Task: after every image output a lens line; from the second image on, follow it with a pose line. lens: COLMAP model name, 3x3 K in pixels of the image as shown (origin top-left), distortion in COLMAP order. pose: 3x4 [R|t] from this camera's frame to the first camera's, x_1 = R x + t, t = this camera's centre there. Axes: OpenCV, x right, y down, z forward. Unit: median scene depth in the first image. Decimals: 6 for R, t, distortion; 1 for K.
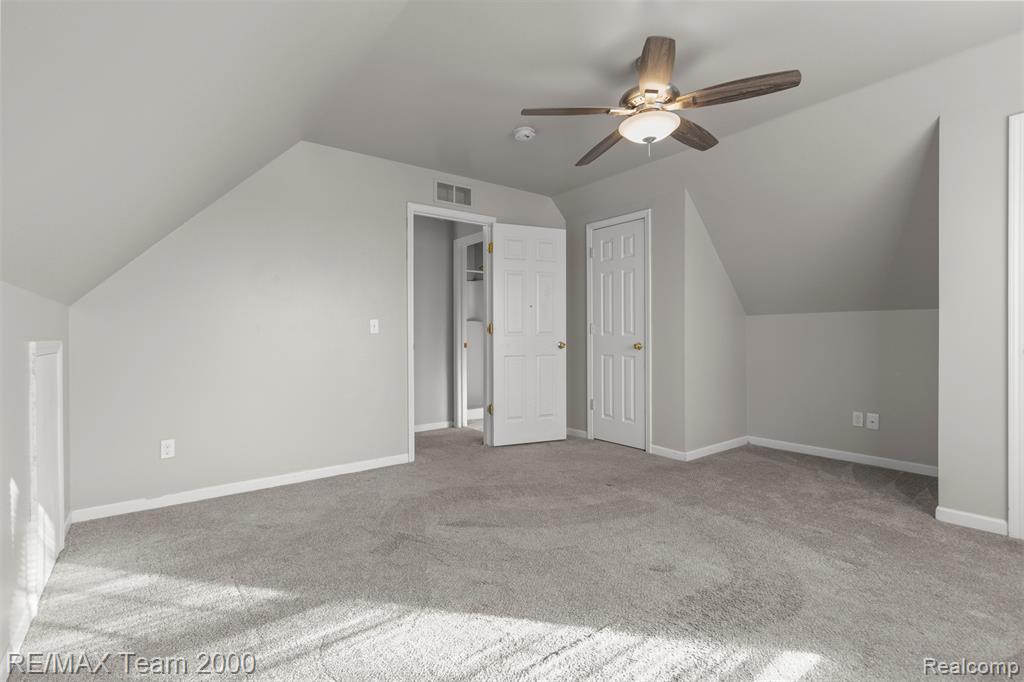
lens RADIAL K [[479.2, 0, 502.0], [0, 479.2, 332.8], [0, 0, 1]] dist [-0.002411, -0.000096]
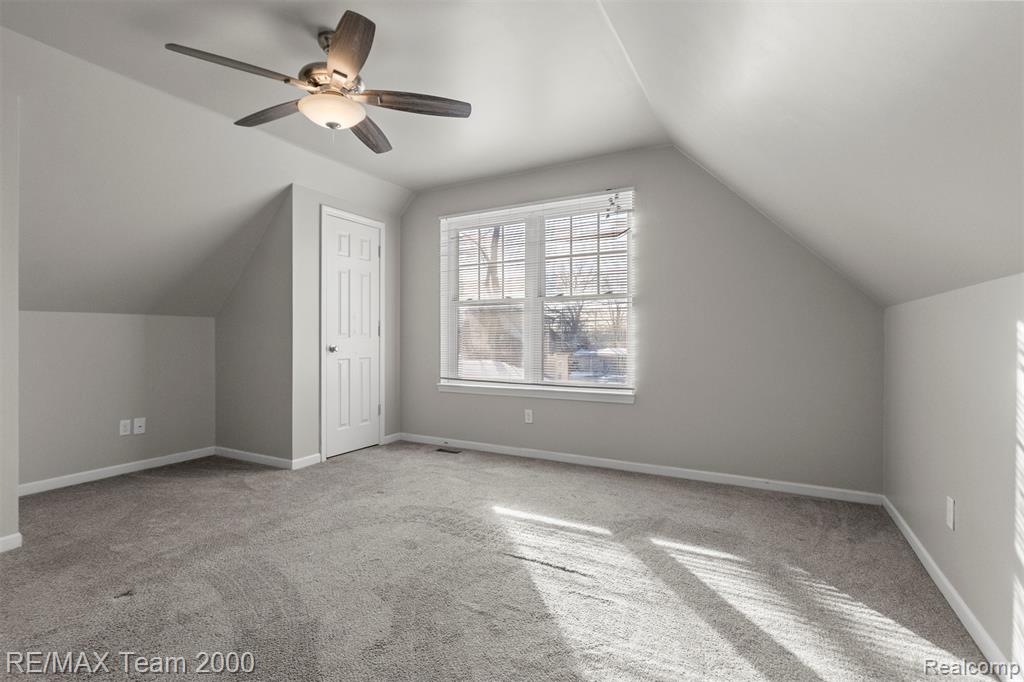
lens RADIAL K [[464.5, 0, 512.0], [0, 464.5, 341.0], [0, 0, 1]] dist [-0.001320, -0.000189]
pose [[-0.417711, -0.003482, 0.908573, -0.563939], [0.000937, 0.999990, 0.004263, 0.005923], [-0.908579, 0.002632, -0.417704, 0.924001]]
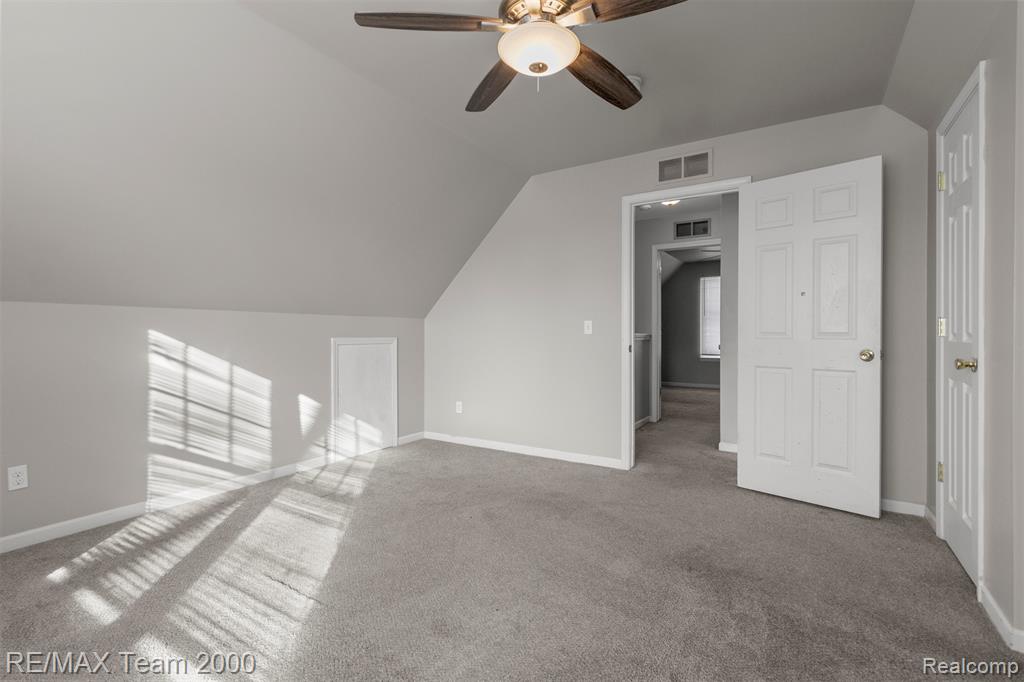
lens RADIAL K [[479.2, 0, 502.0], [0, 479.2, 332.8], [0, 0, 1]] dist [-0.002411, -0.000096]
pose [[0.336896, 0.003491, -0.941535, 0.842068], [0.001443, 0.999990, 0.004224, -0.008278], [0.941541, -0.002782, 0.336887, 0.614832]]
